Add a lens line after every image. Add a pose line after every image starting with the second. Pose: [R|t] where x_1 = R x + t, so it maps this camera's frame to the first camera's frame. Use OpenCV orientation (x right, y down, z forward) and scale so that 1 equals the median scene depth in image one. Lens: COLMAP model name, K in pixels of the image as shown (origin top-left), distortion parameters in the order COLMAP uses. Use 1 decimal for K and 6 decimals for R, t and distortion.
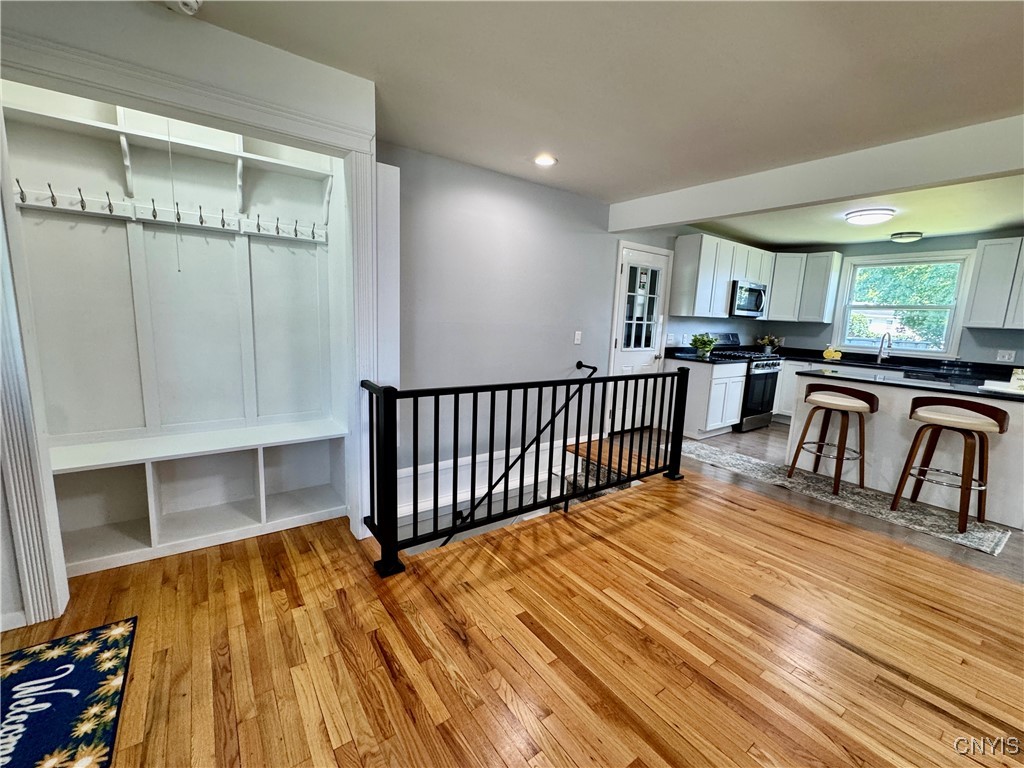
lens RADIAL K [[426.1, 0, 512.0], [0, 426.1, 384.0], [0, 0, 1]] dist [-0.004364, -0.000216]
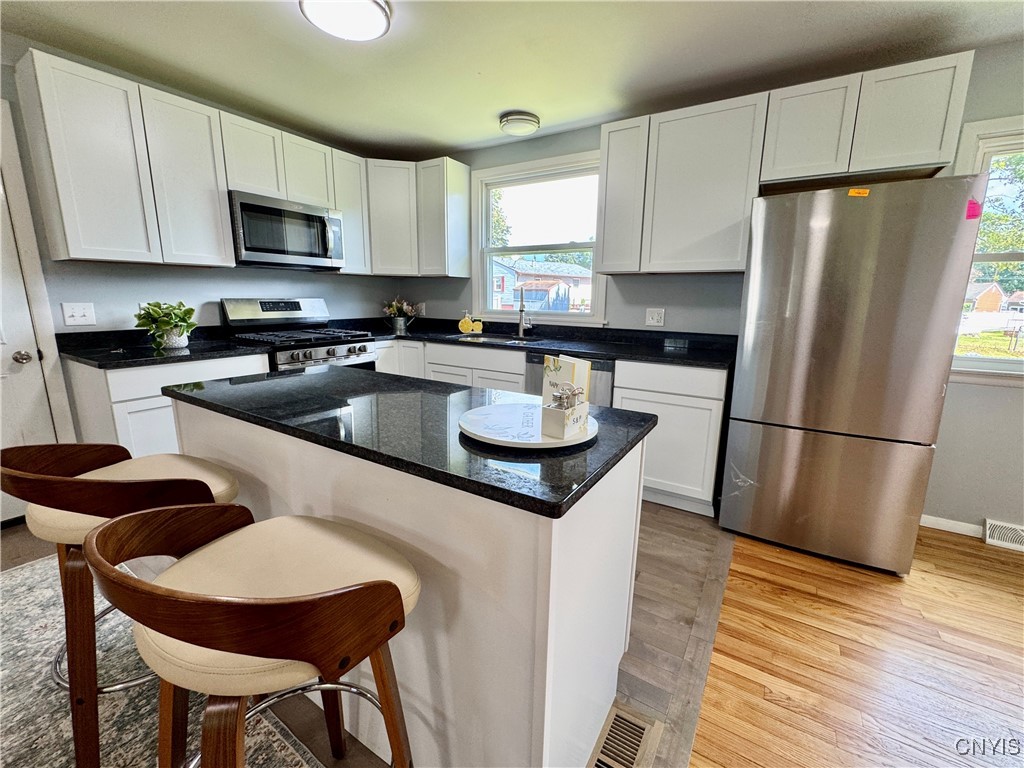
lens RADIAL K [[426.1, 0, 512.0], [0, 426.1, 384.0], [0, 0, 1]] dist [-0.004364, -0.000216]
pose [[0.927107, -0.104151, 0.360036, 1.273747], [0.084402, 0.993956, 0.070193, -0.049658], [-0.365171, -0.034689, 0.930294, 0.831710]]
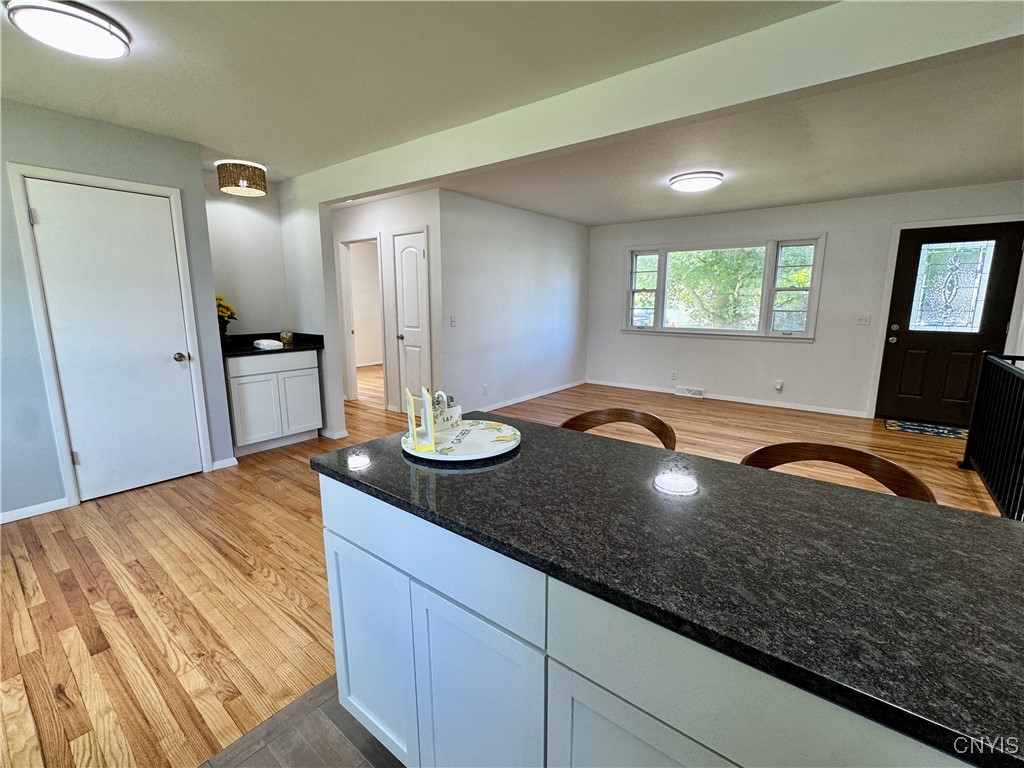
lens RADIAL K [[453.2, 0, 510.6], [0, 453.2, 380.5], [0, 0, 1]] dist [-0.008089, 0.000164]
pose [[-0.963884, 0.003019, -0.266306, 1.523022], [-0.083283, 0.946370, 0.312167, -0.212604], [0.252966, 0.323071, -0.911939, 1.691236]]
